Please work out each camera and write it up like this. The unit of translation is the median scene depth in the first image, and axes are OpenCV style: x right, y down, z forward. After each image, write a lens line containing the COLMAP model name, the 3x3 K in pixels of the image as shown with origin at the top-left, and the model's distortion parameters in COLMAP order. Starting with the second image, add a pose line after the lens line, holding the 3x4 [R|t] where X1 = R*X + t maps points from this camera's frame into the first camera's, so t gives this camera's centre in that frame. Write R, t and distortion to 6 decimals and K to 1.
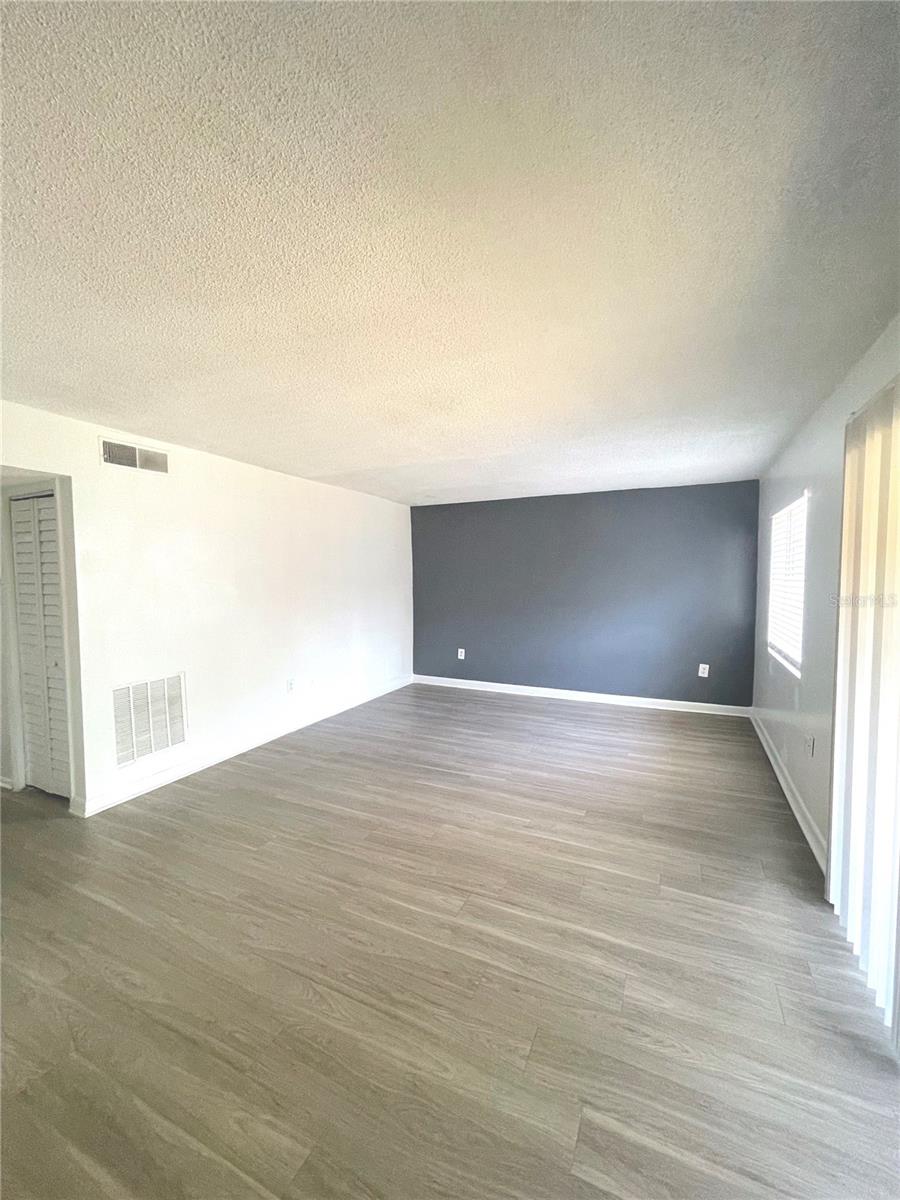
lens RADIAL K [[485.8, 0, 443.4], [0, 485.8, 599.3], [0, 0, 1]] dist [-0.001977, 0.000771]
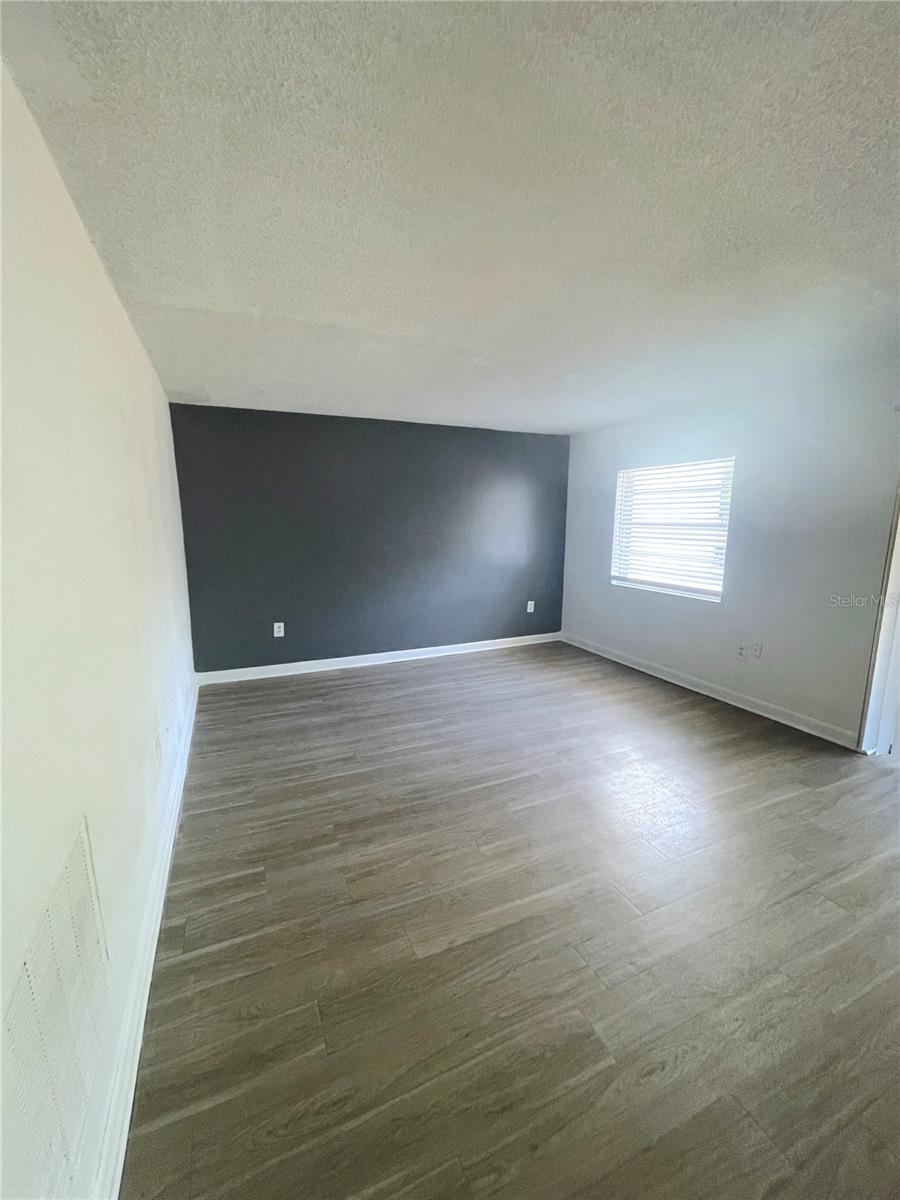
lens RADIAL K [[485.8, 0, 449.8], [0, 485.8, 603.8], [0, 0, 1]] dist [-0.001977, 0.000771]
pose [[0.648467, -0.130359, 0.749998, -0.469203], [0.037206, 0.989478, 0.139815, -0.024763], [-0.760333, -0.062761, 0.646494, 0.473203]]
